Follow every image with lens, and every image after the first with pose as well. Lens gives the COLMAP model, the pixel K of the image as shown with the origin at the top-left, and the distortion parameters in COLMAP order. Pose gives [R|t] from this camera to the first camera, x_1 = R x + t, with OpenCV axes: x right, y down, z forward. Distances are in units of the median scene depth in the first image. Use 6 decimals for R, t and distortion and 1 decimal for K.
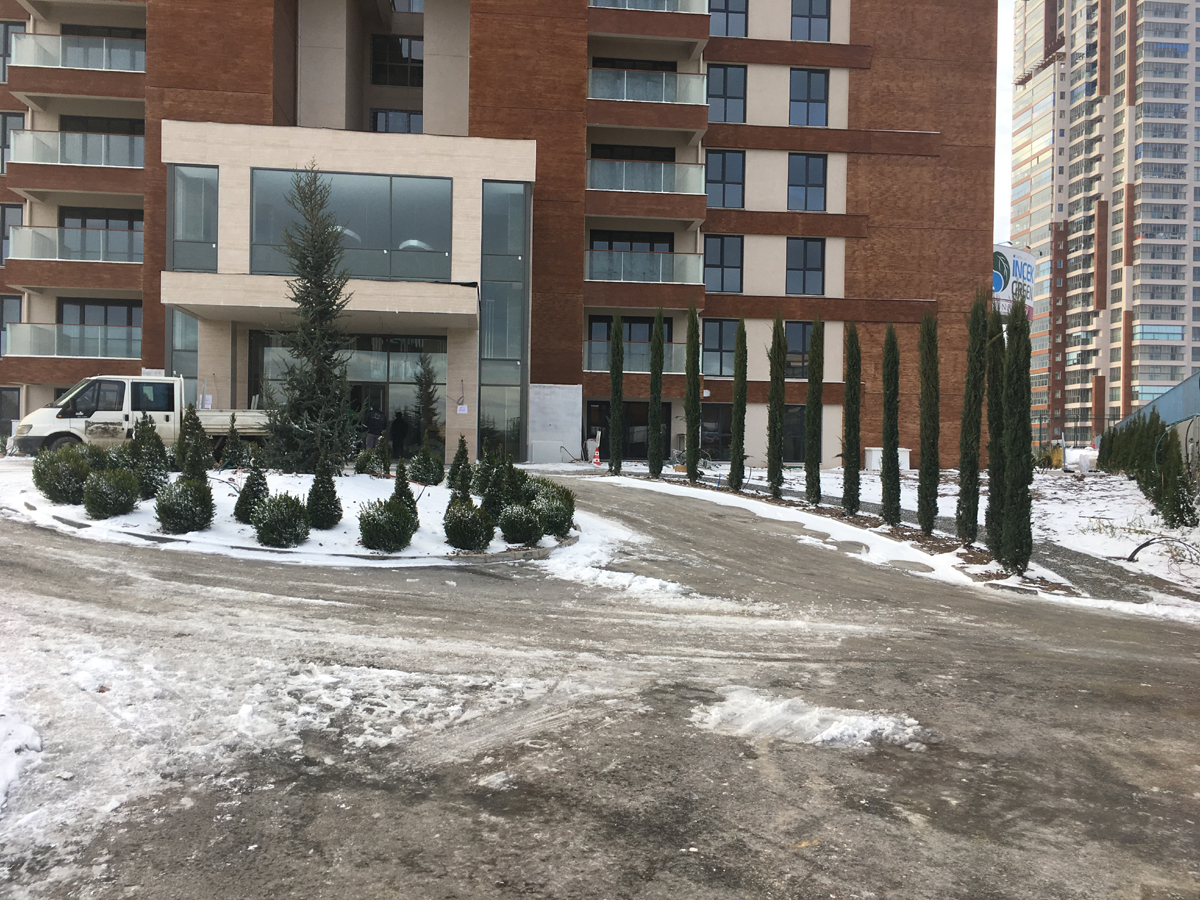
lens RADIAL K [[1006.8, 0, 594.3], [0, 1006.8, 443.8], [0, 0, 1]] dist [0.073362, -0.097012]
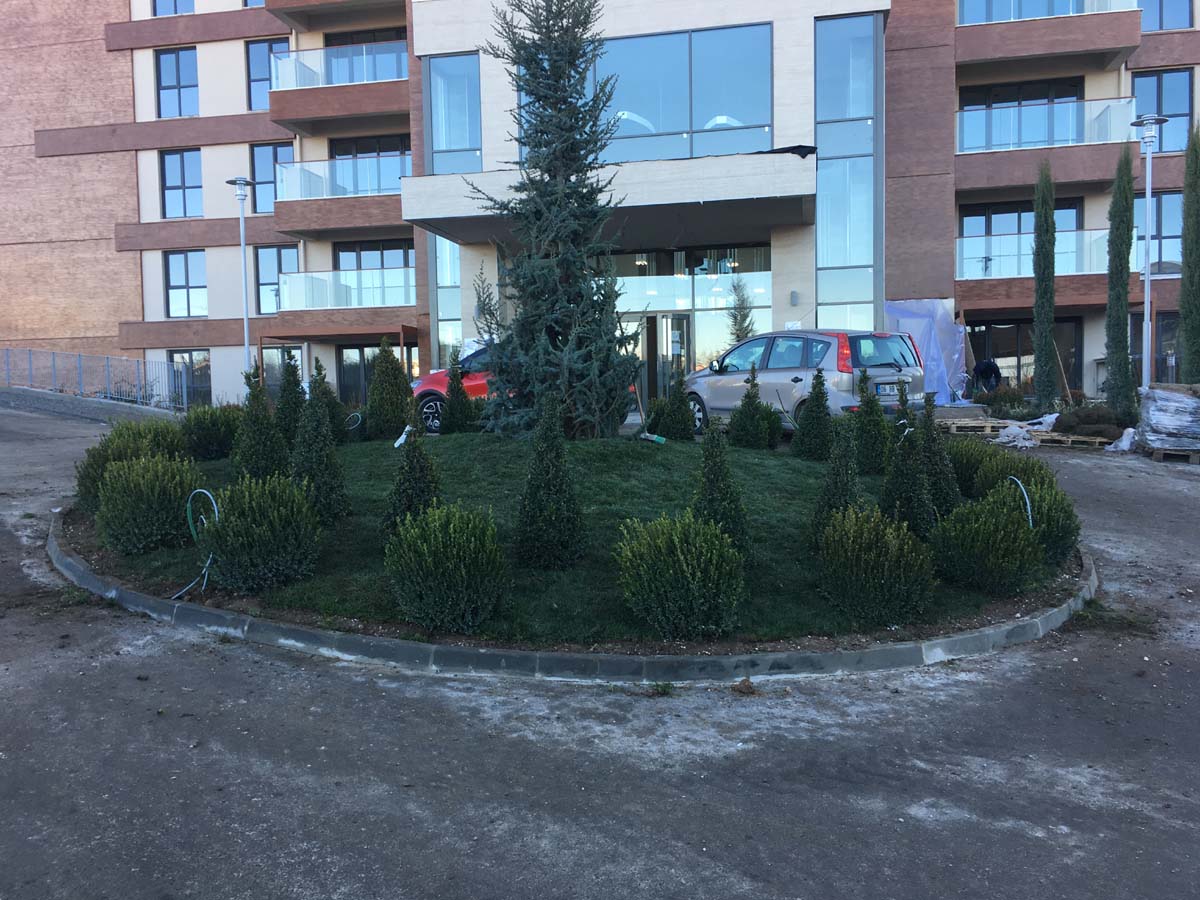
lens RADIAL K [[1006.8, 0, 598.6], [0, 1006.8, 456.0], [0, 0, 1]] dist [0.073362, -0.097012]
pose [[0.953563, -0.021724, -0.300408, -0.045493], [0.041053, 0.997462, 0.058180, 0.002300], [0.298382, -0.067811, 0.952035, 0.241731]]
